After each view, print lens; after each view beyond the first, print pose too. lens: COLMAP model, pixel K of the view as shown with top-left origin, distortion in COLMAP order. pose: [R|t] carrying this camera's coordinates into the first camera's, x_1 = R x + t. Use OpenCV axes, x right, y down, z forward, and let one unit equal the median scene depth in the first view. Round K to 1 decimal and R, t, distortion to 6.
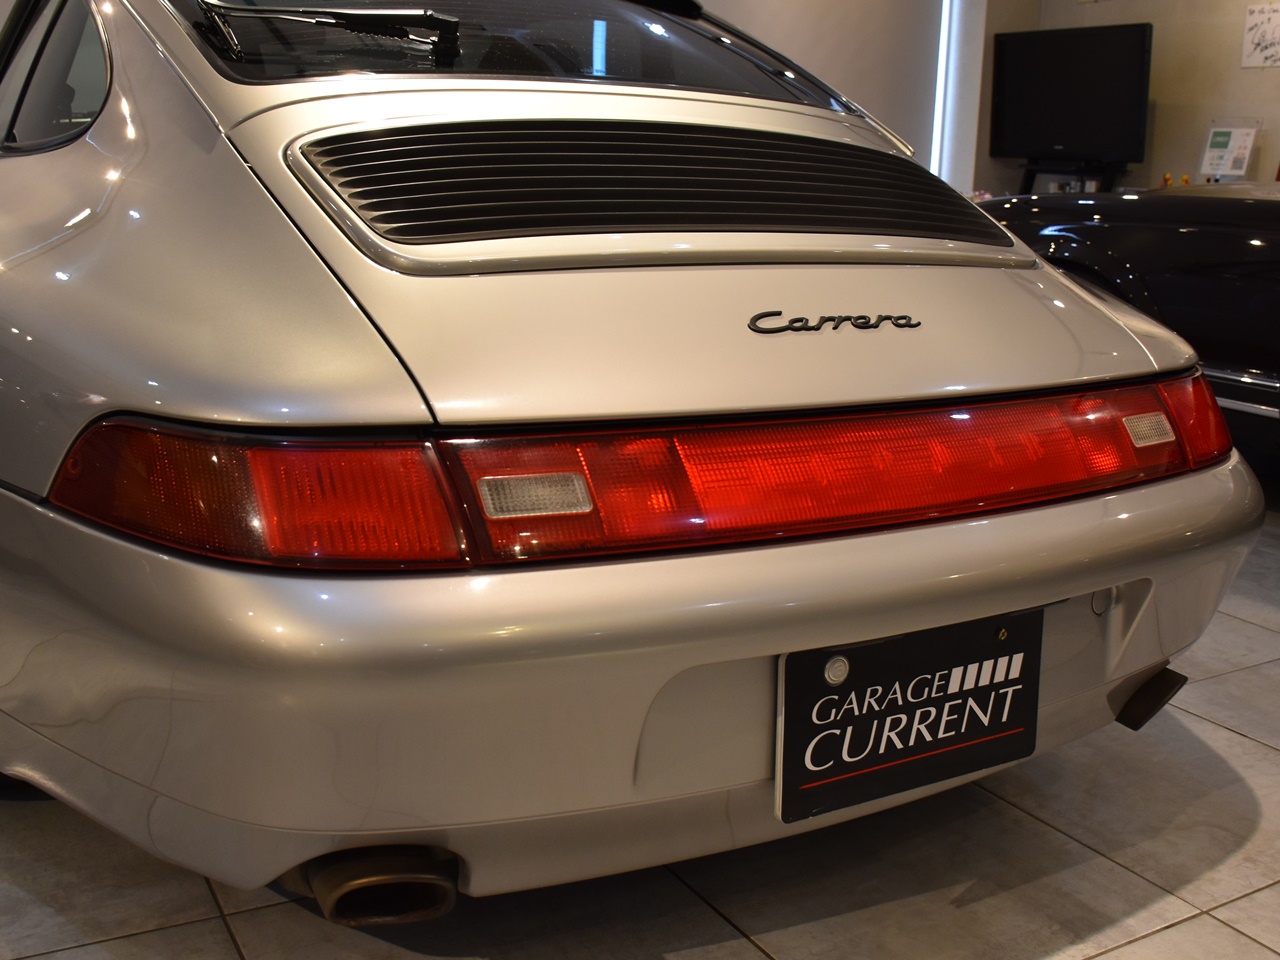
lens RADIAL K [[1301.9, 0, 636.7], [0, 1301.9, 462.6], [0, 0, 1]] dist [-0.102082, 0.002471]
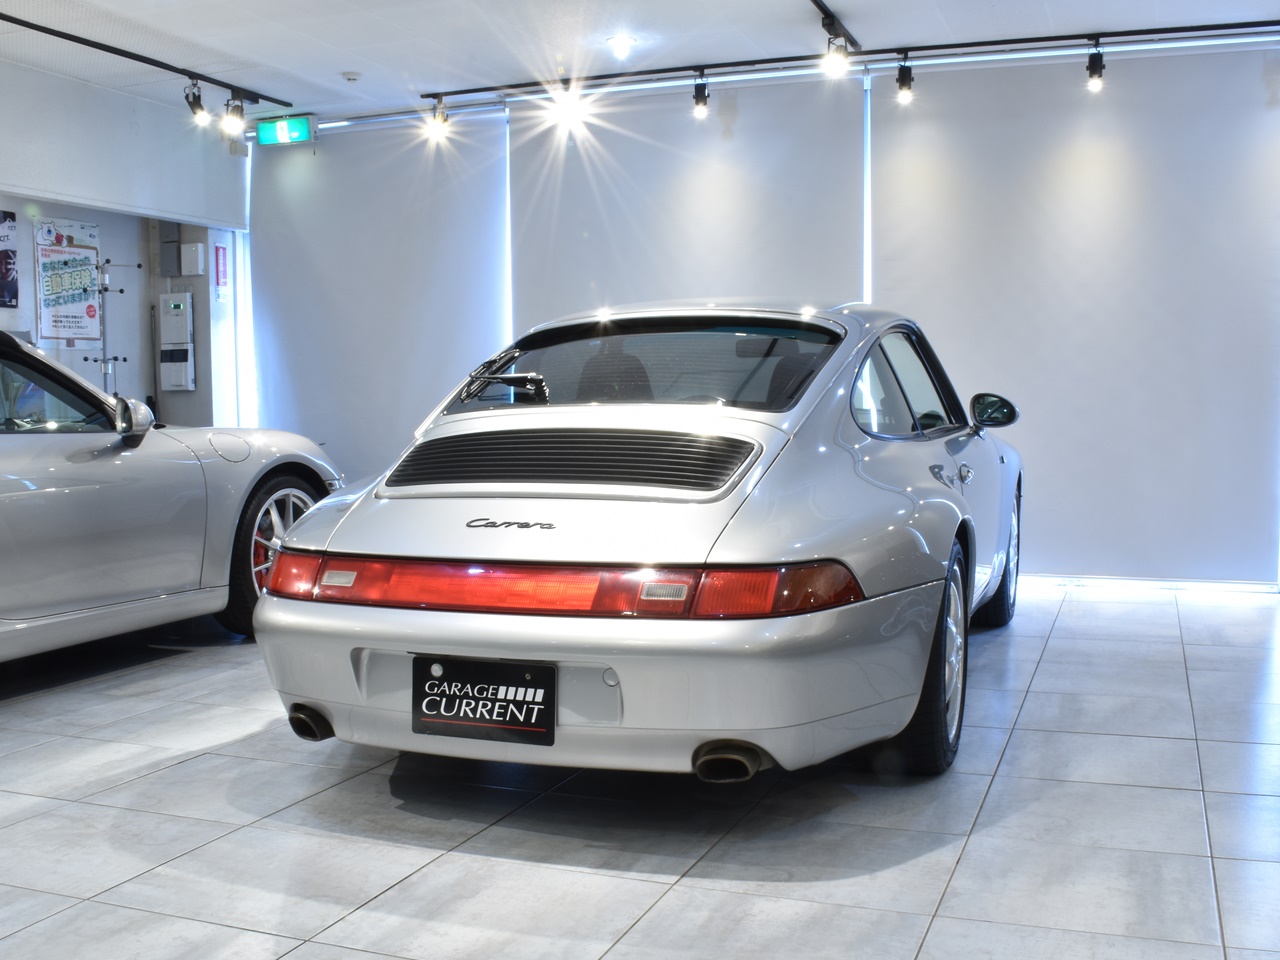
lens RADIAL K [[1401.7, 0, 641.0], [0, 1401.7, 520.8], [0, 0, 1]] dist [-0.138085, 0.039456]
pose [[0.632360, 0.027077, -0.774202, 2.144347], [-0.139623, 0.987006, -0.079524, 0.041482], [0.761989, 0.158384, 0.627923, -0.303991]]
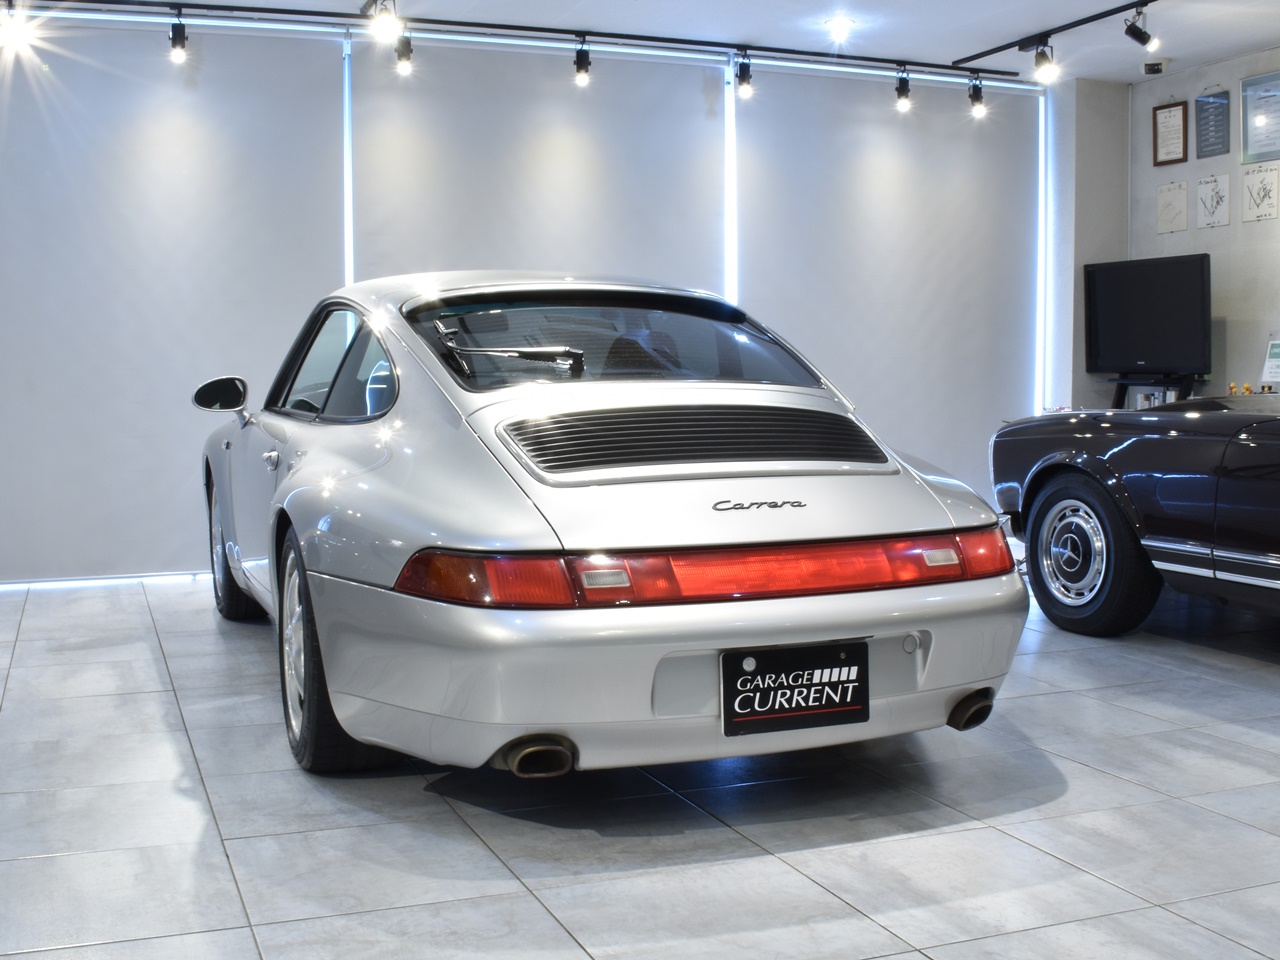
lens RADIAL K [[1467.7, 0, 640.0], [0, 1467.7, 480.0], [0, 0, 1]] dist [-0.141532, 0.061245]
pose [[0.990642, -0.027135, -0.133763, 0.286530], [0.006612, 0.988429, -0.151540, 0.209392], [0.136328, 0.149237, 0.979359, -1.345372]]
